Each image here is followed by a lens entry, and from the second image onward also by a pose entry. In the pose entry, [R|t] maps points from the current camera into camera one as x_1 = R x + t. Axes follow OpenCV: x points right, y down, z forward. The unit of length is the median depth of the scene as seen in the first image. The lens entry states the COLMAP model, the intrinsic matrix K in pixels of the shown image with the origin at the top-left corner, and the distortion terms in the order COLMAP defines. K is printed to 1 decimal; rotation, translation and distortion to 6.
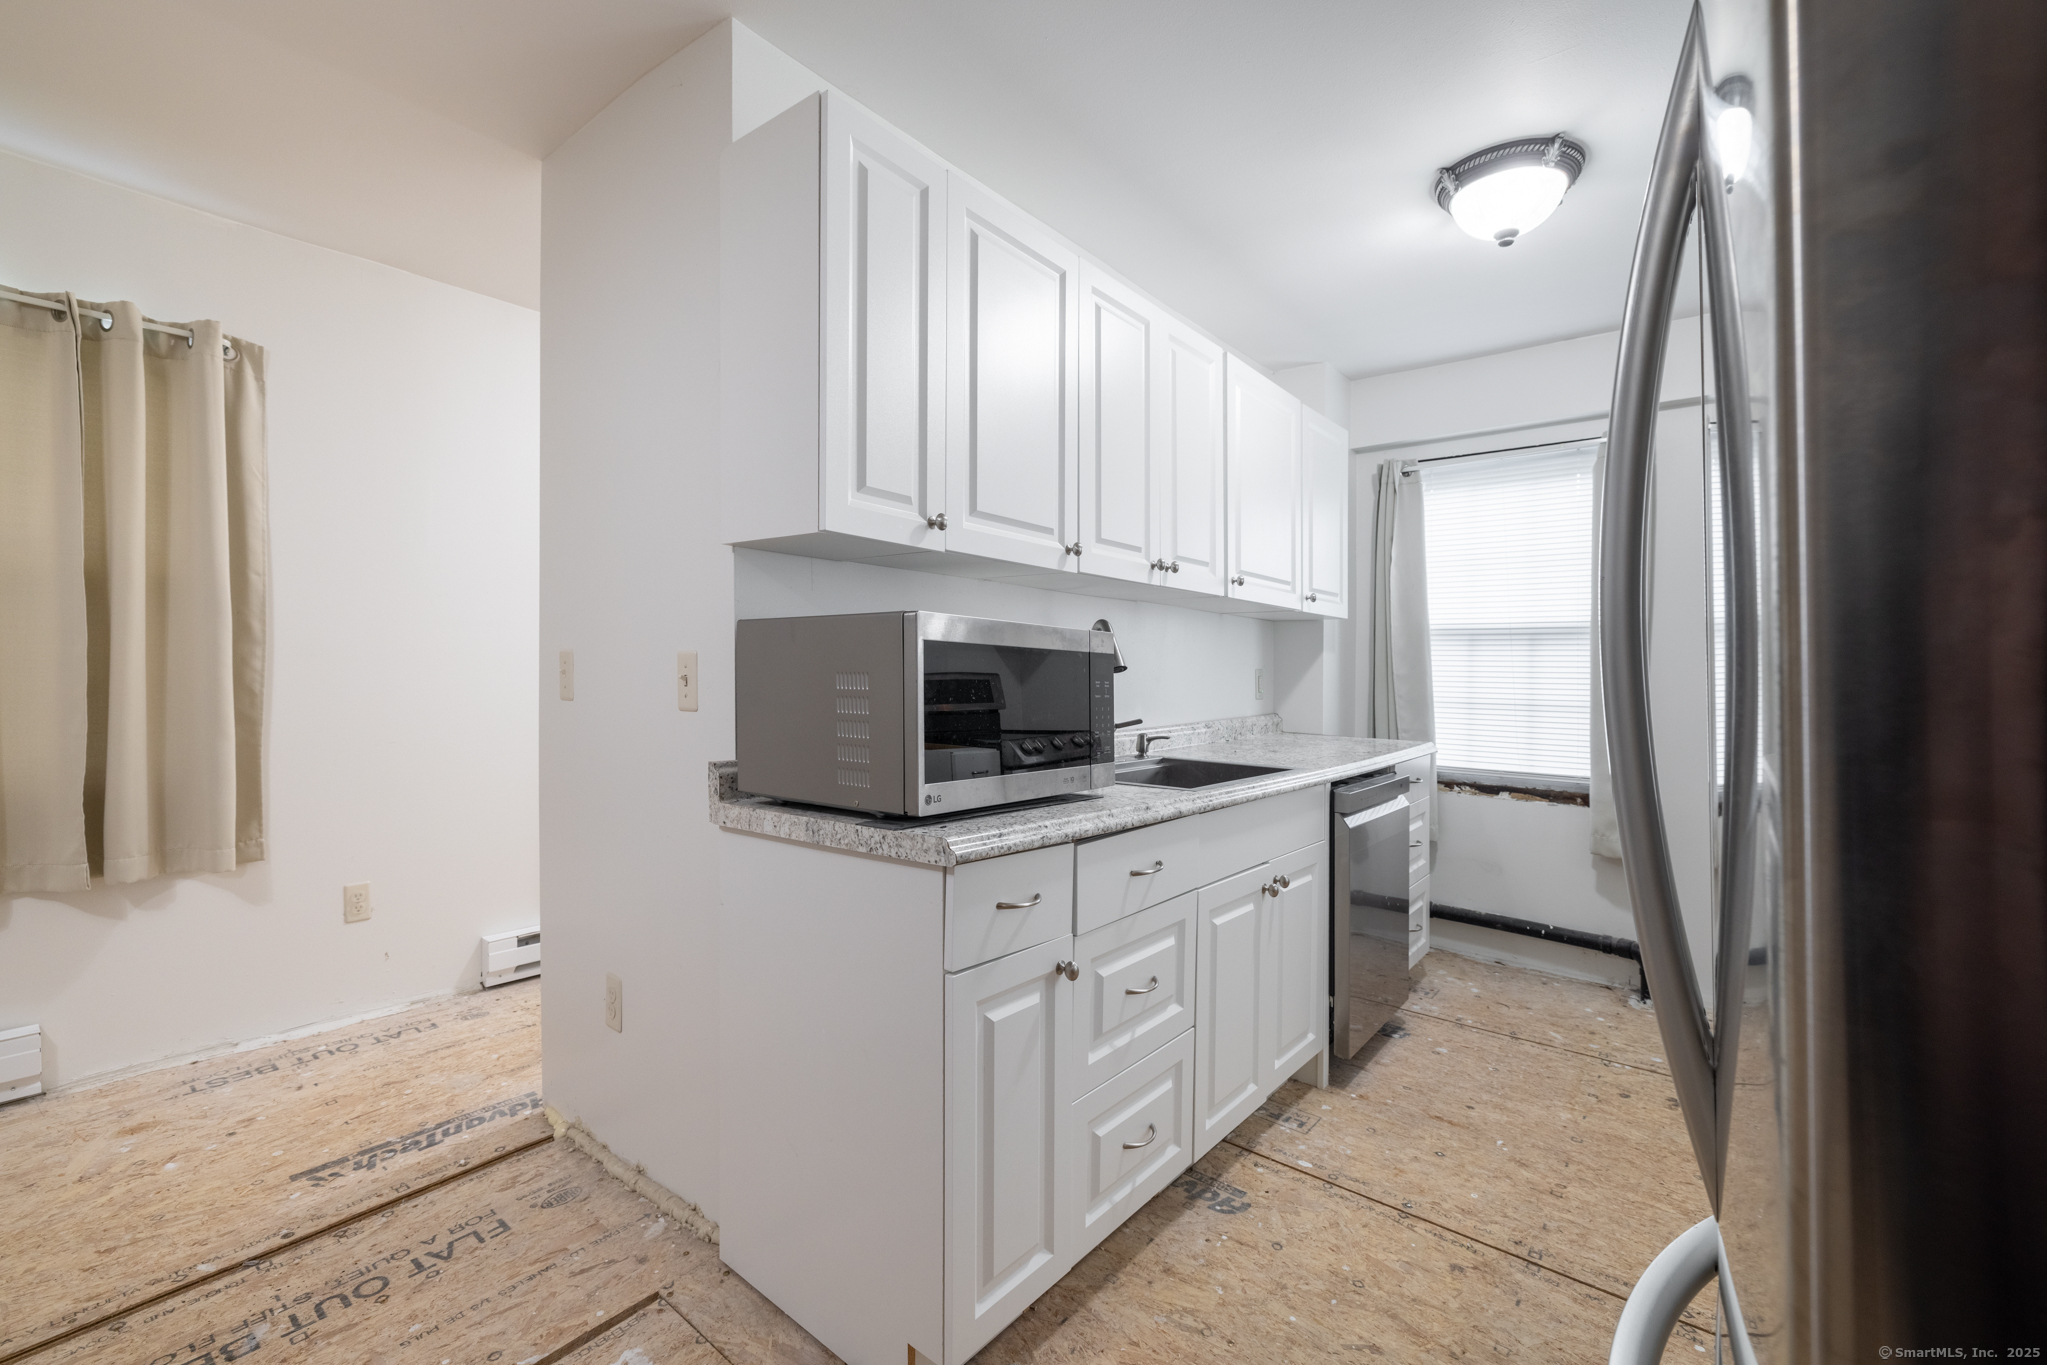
lens RADIAL K [[865.8, 0, 1010.8], [0, 865.8, 611.6], [0, 0, 1]] dist [-0.000538, -0.000799]
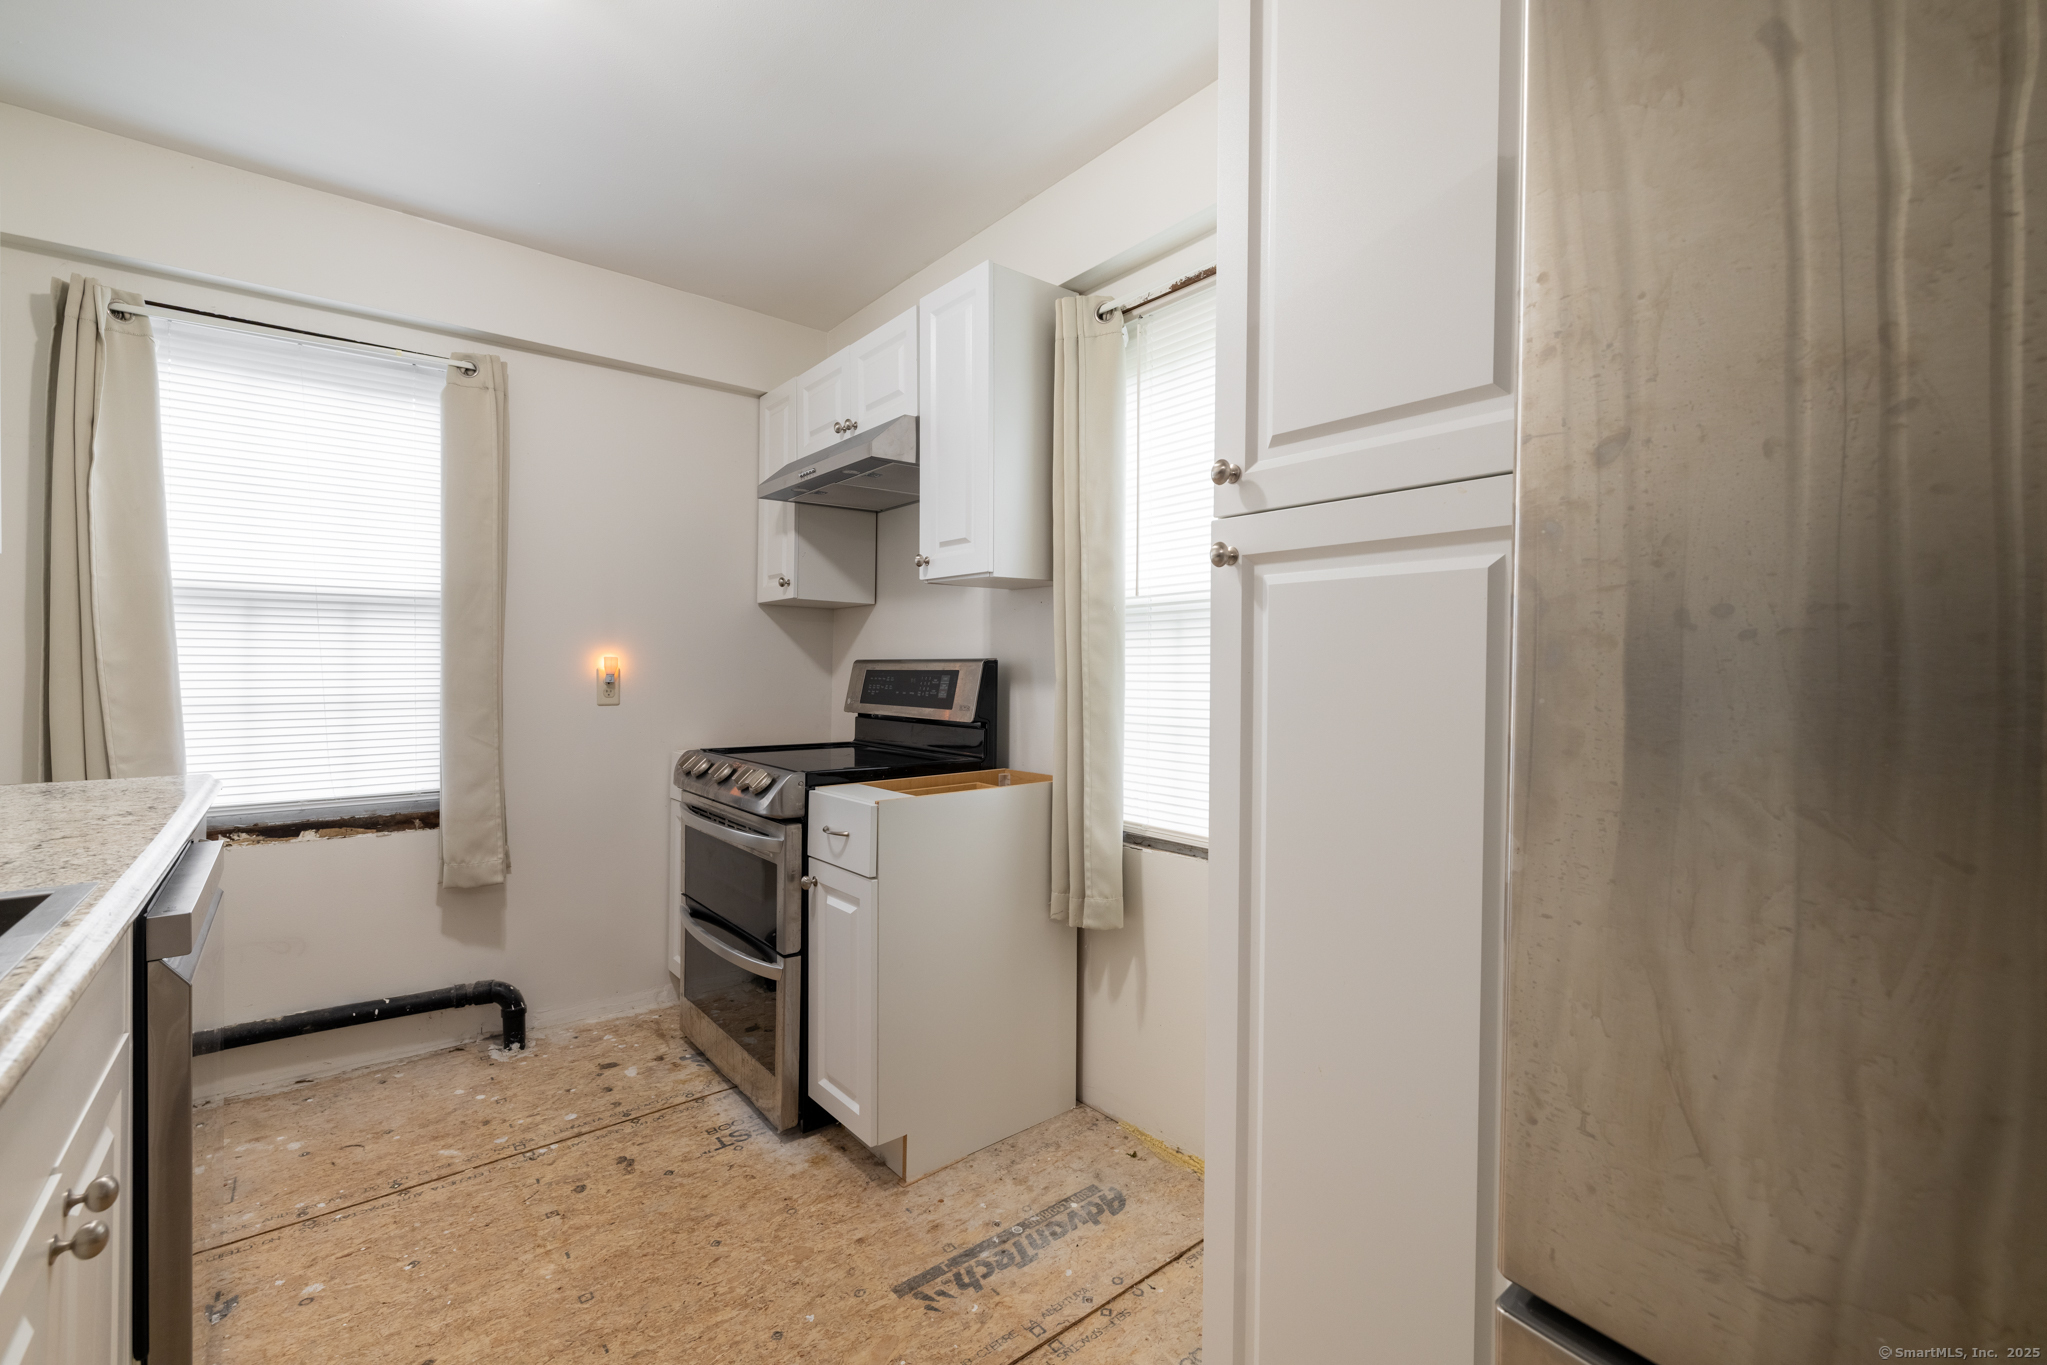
lens RADIAL K [[865.8, 0, 1004.5], [0, 865.8, 663.8], [0, 0, 1]] dist [-0.000538, -0.000799]
pose [[0.202709, -0.014640, 0.979130, 0.019238], [-0.064071, 0.997547, 0.028180, 0.032093], [-0.977141, -0.068446, 0.201273, 0.481670]]
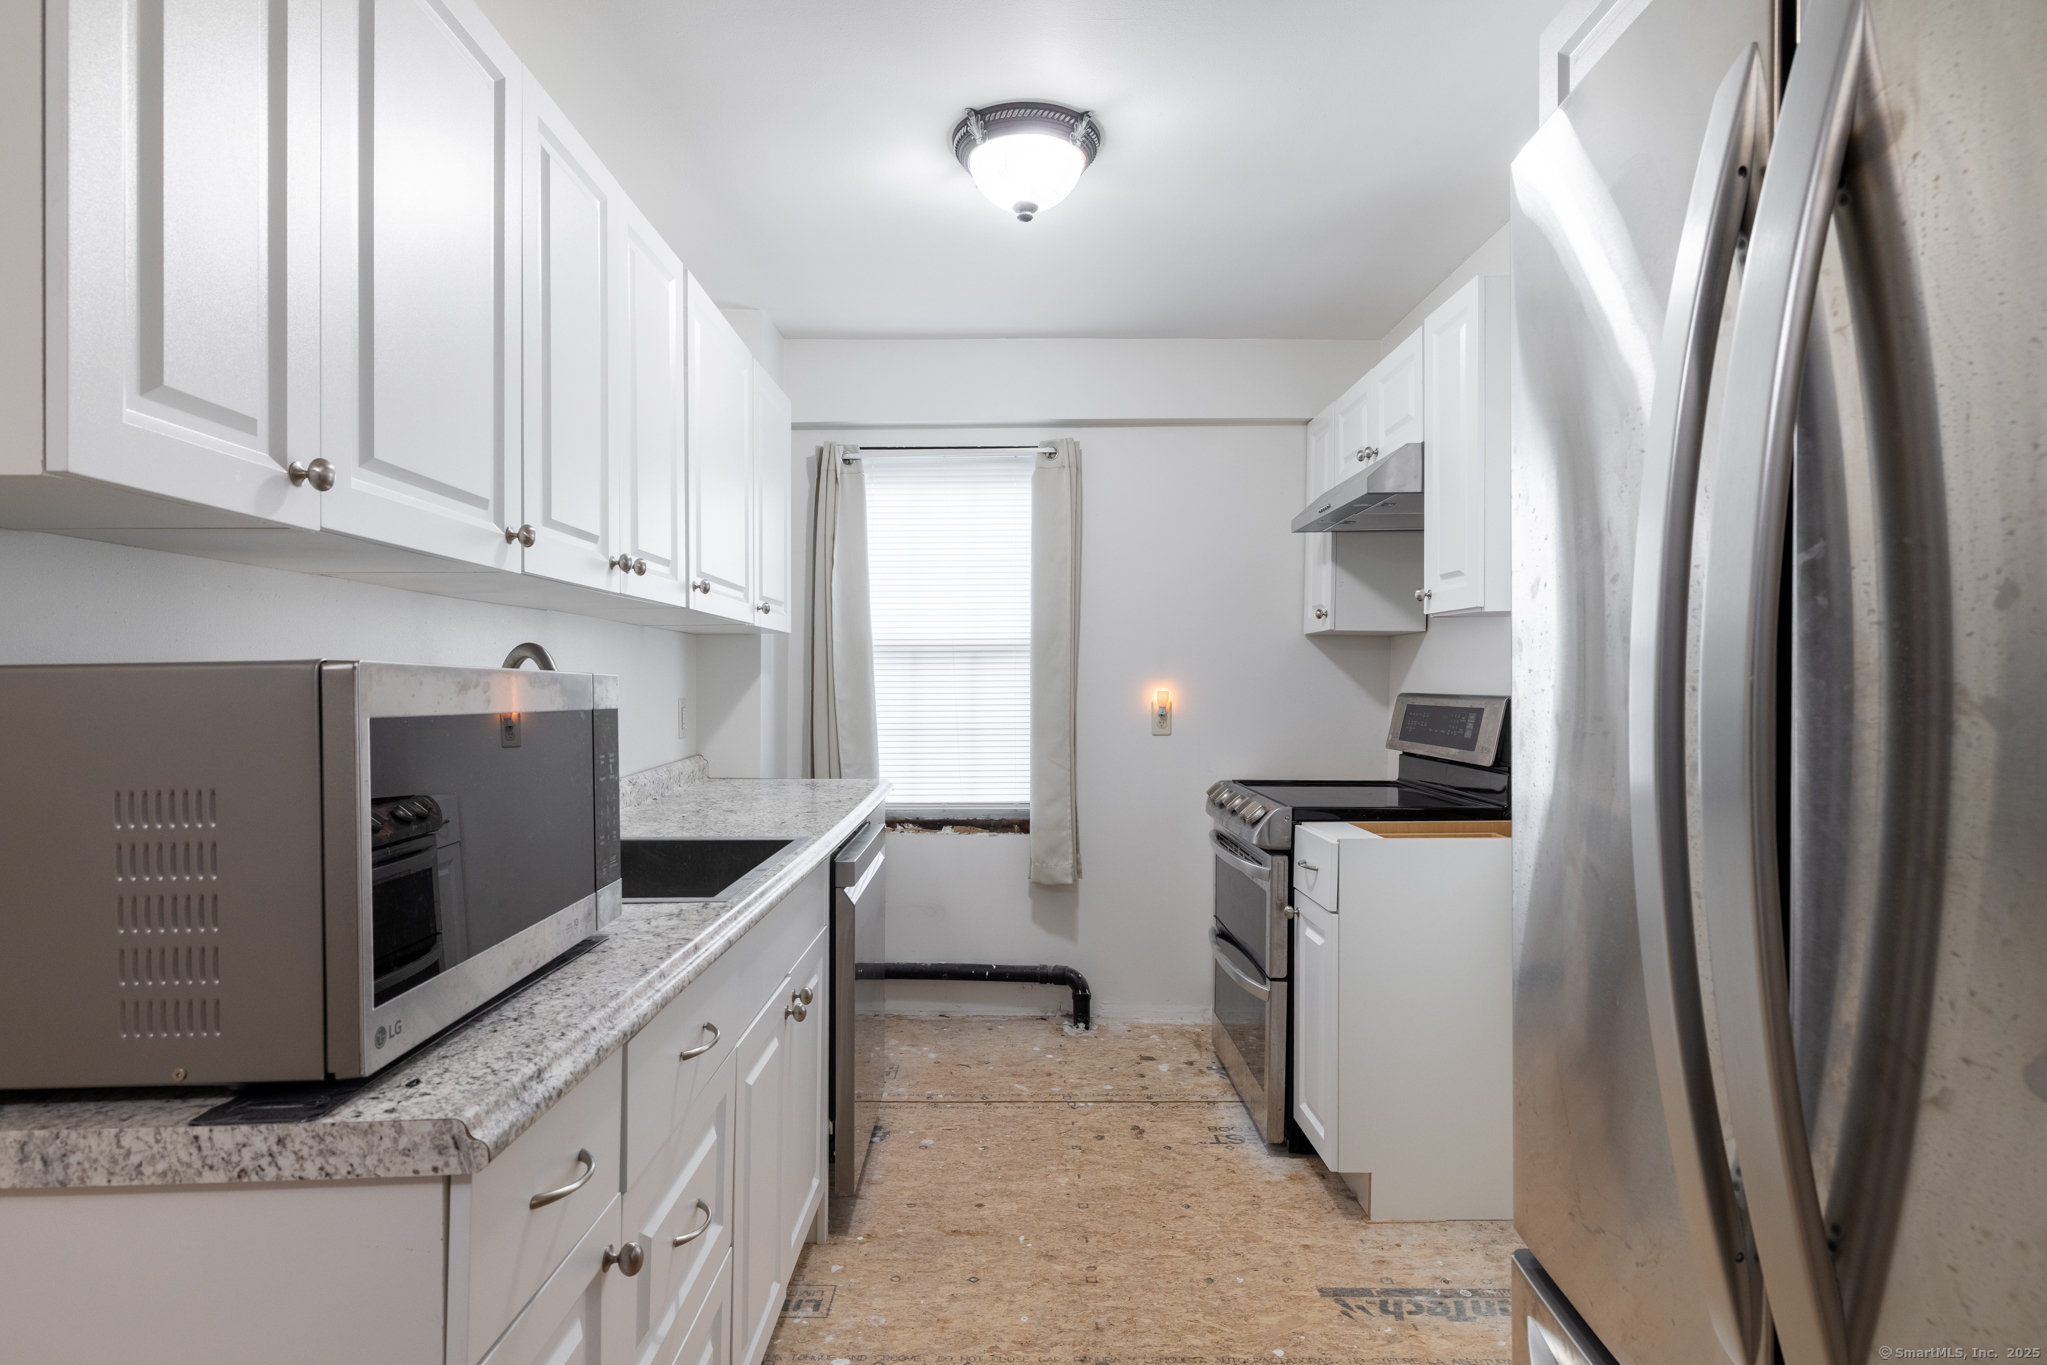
lens RADIAL K [[1044.1, 0, 995.8], [0, 1044.1, 630.2], [0, 0, 1]] dist [-0.002737, 0.002151]
pose [[0.778066, 0.008679, 0.628123, -0.113968], [-0.023183, 0.999620, 0.014905, -0.020318], [-0.627755, -0.026159, 0.777971, 0.177769]]
